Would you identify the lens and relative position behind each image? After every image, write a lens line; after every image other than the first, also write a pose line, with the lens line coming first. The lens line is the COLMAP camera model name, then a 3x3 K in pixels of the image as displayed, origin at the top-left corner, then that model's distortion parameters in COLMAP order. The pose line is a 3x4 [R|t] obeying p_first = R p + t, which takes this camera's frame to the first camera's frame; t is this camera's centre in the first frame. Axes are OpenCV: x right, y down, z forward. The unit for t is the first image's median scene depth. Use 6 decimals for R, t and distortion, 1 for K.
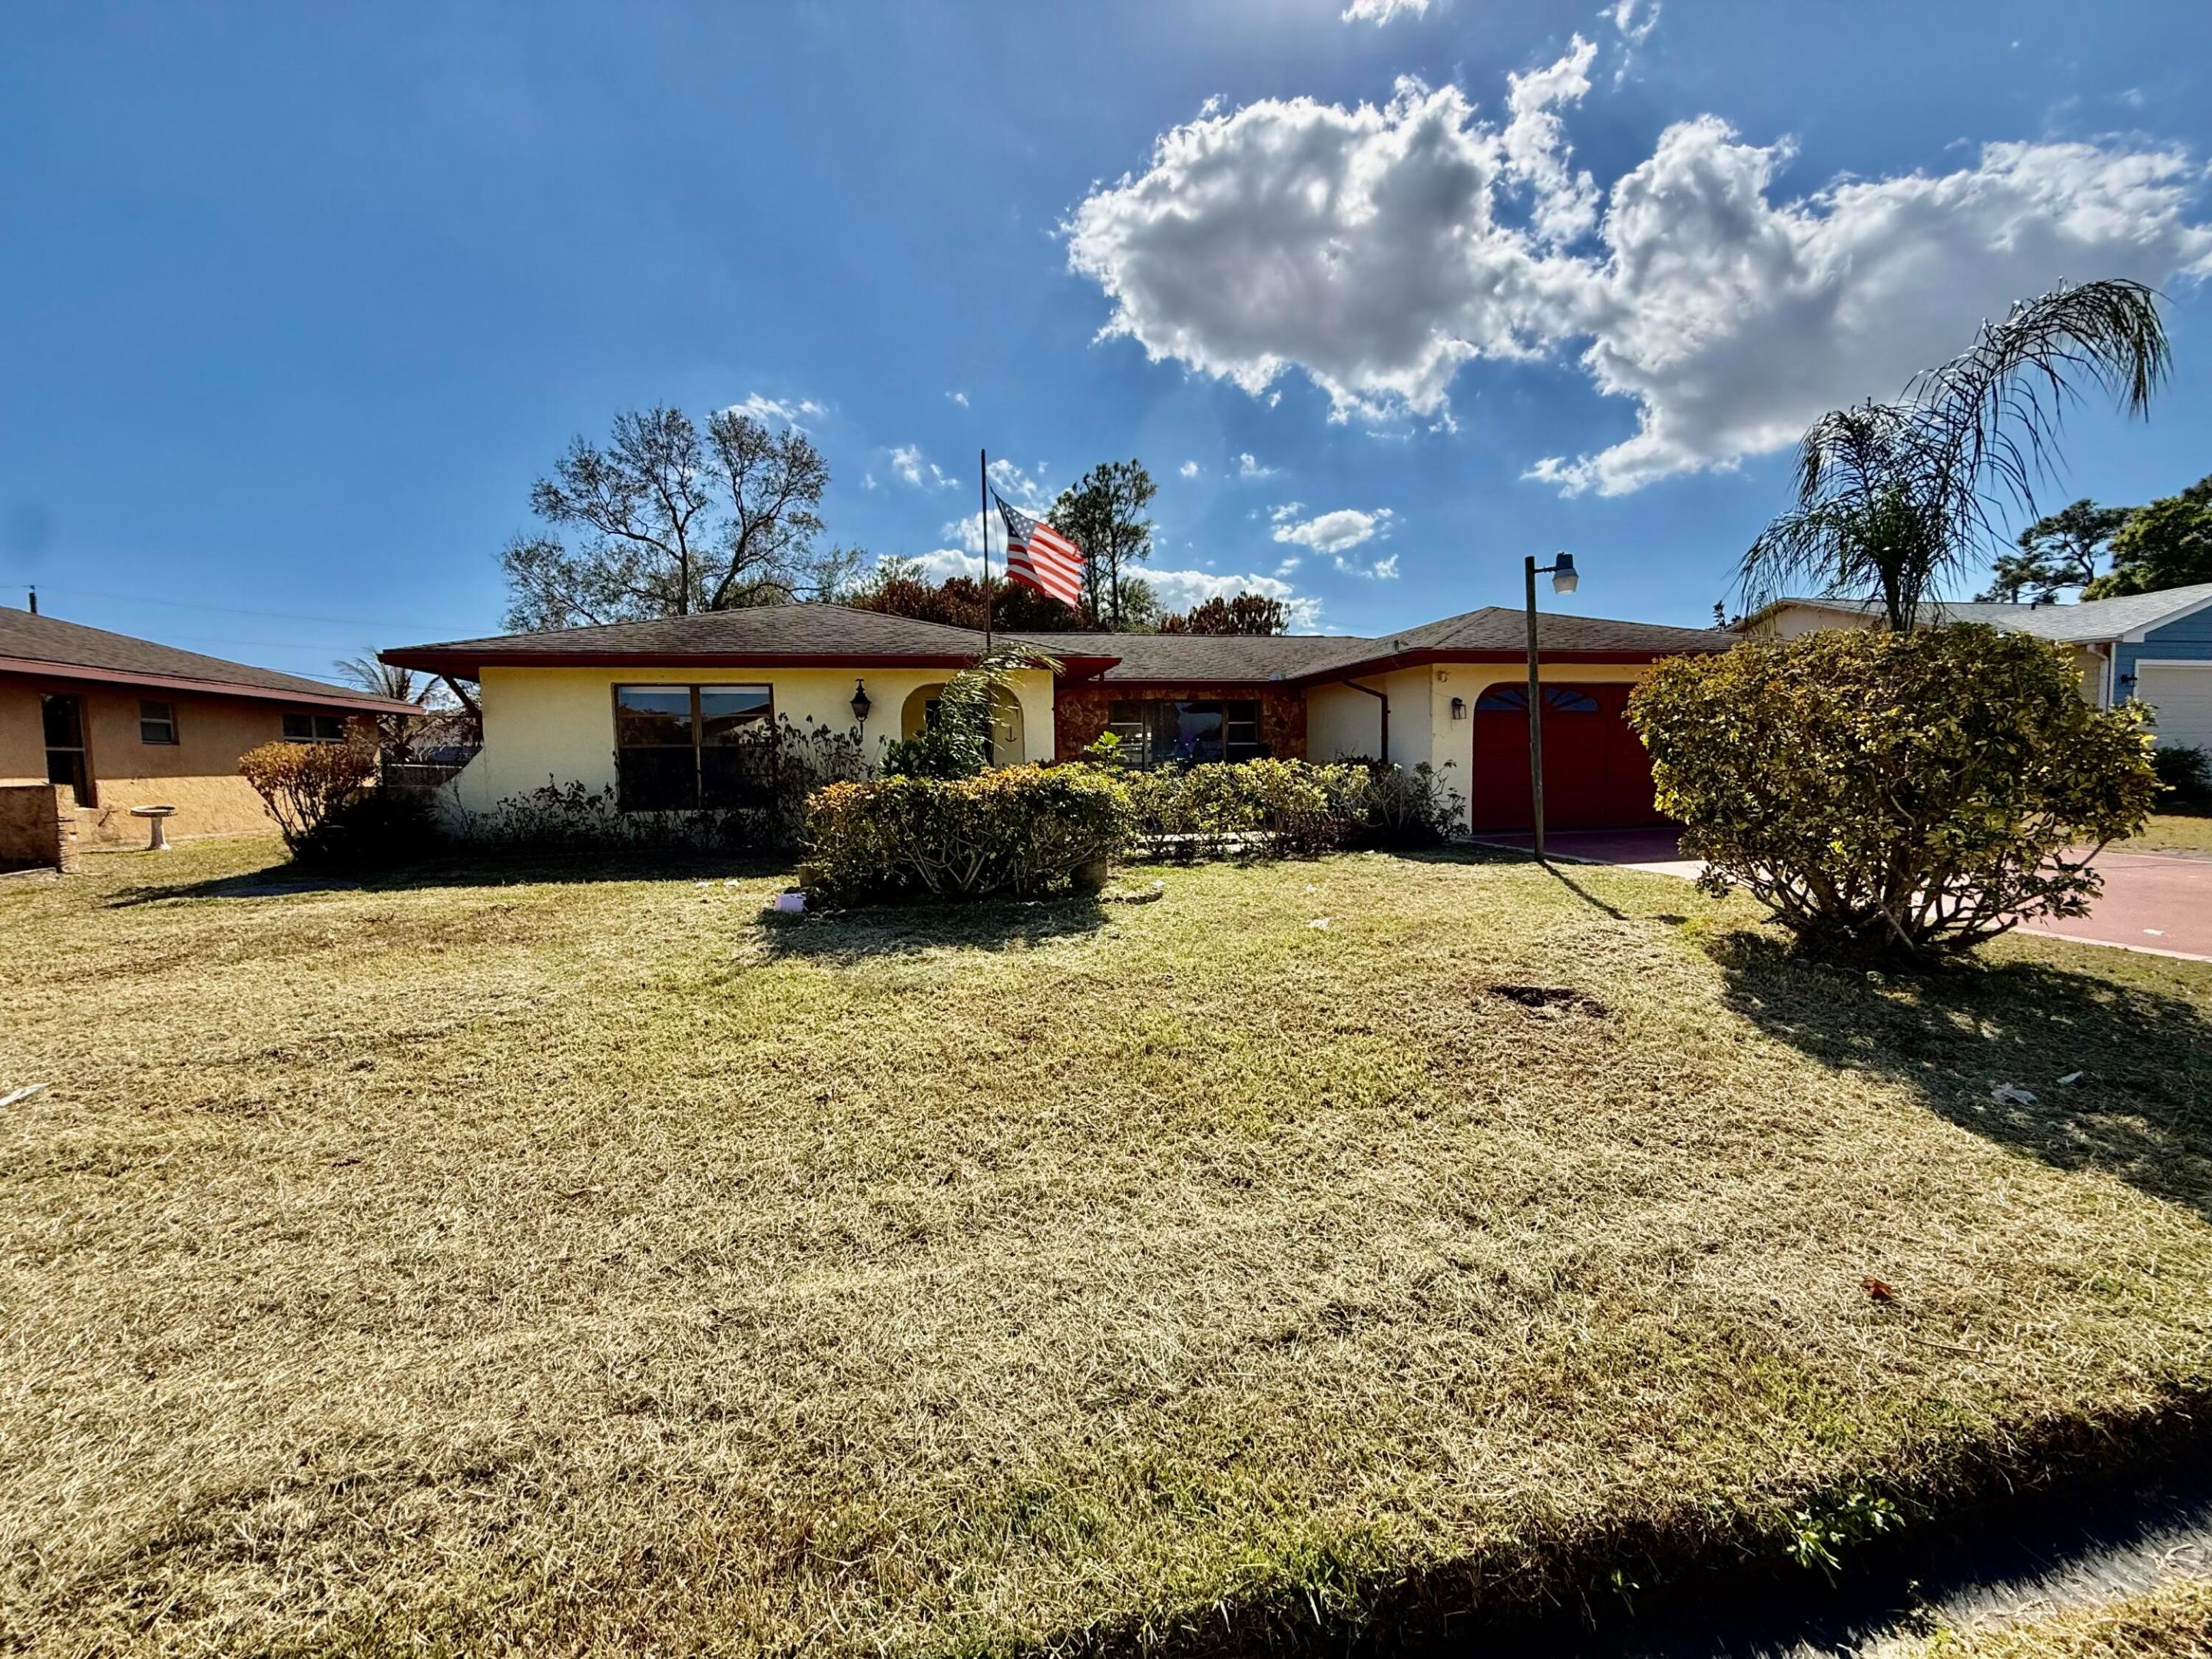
lens RADIAL K [[909.7, 0, 1106.1], [0, 909.7, 839.1], [0, 0, 1]] dist [0.000958, 0.000082]
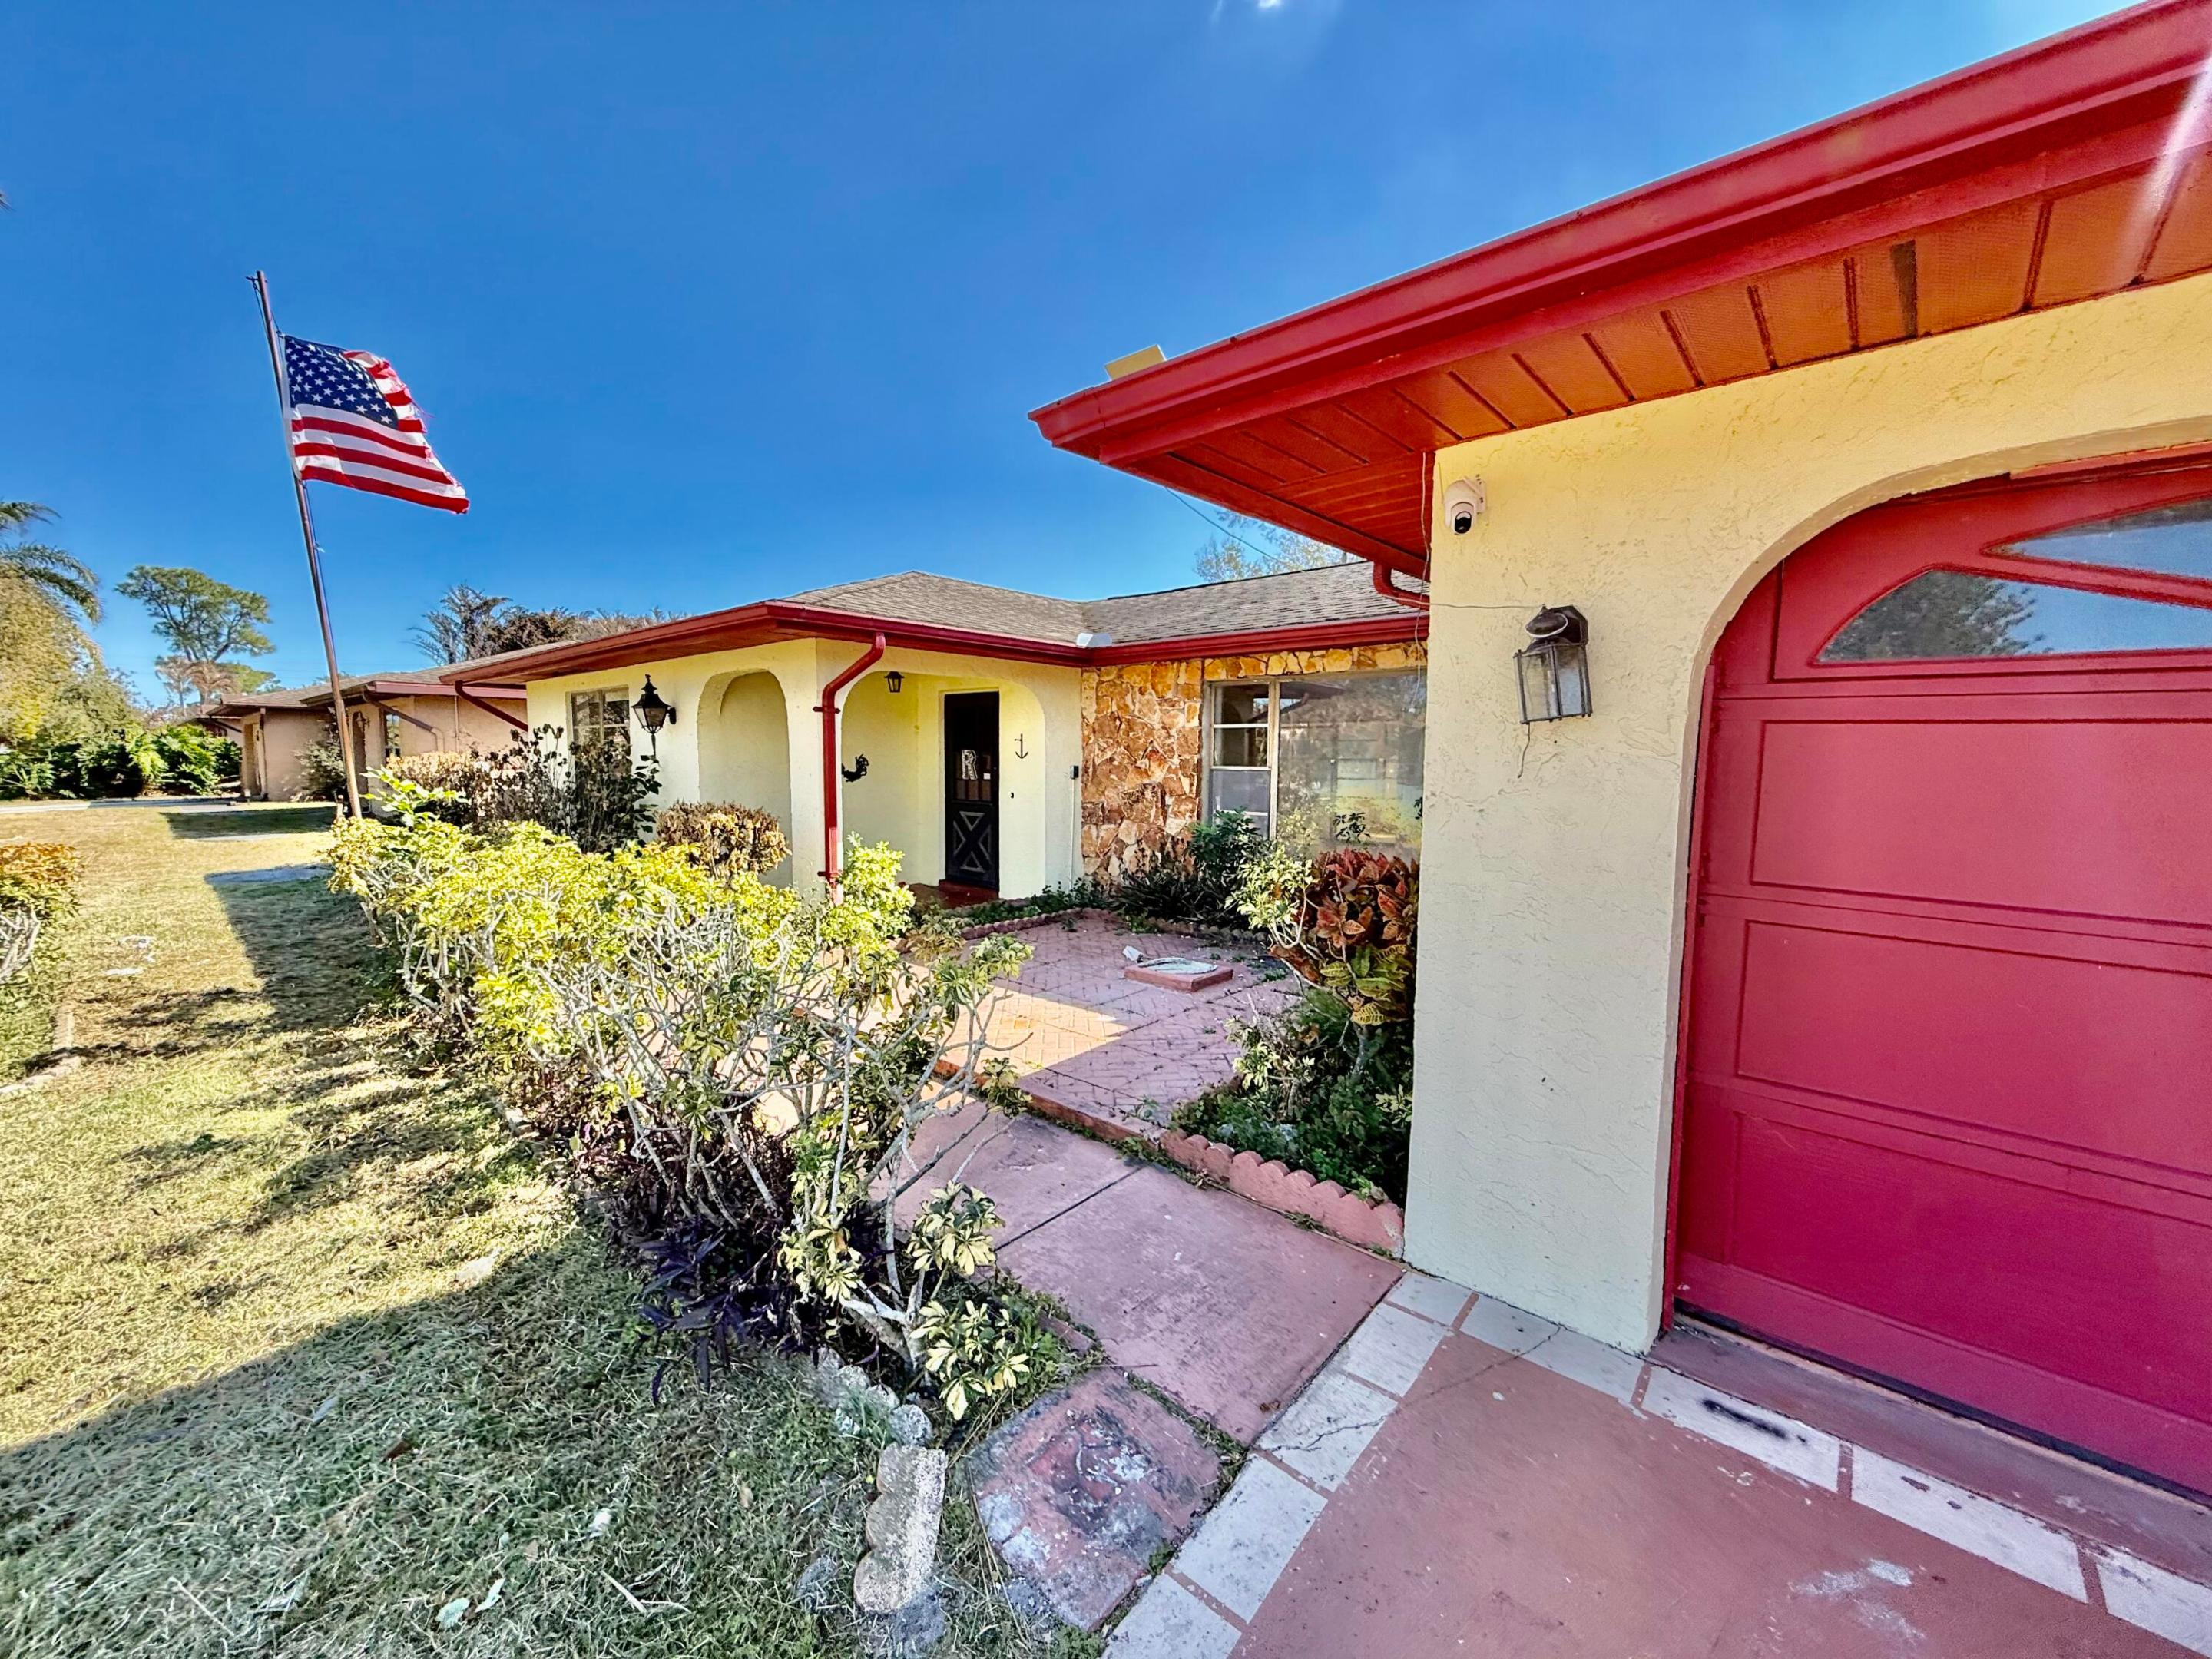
lens RADIAL K [[885.1, 0, 1098.4], [0, 885.1, 820.1], [0, 0, 1]] dist [-0.000300, -0.000147]
pose [[0.580204, 0.084389, -0.810088, 0.172275], [-0.082542, 0.995589, 0.044595, -0.040850], [0.810278, 0.040992, 0.584610, 0.296331]]
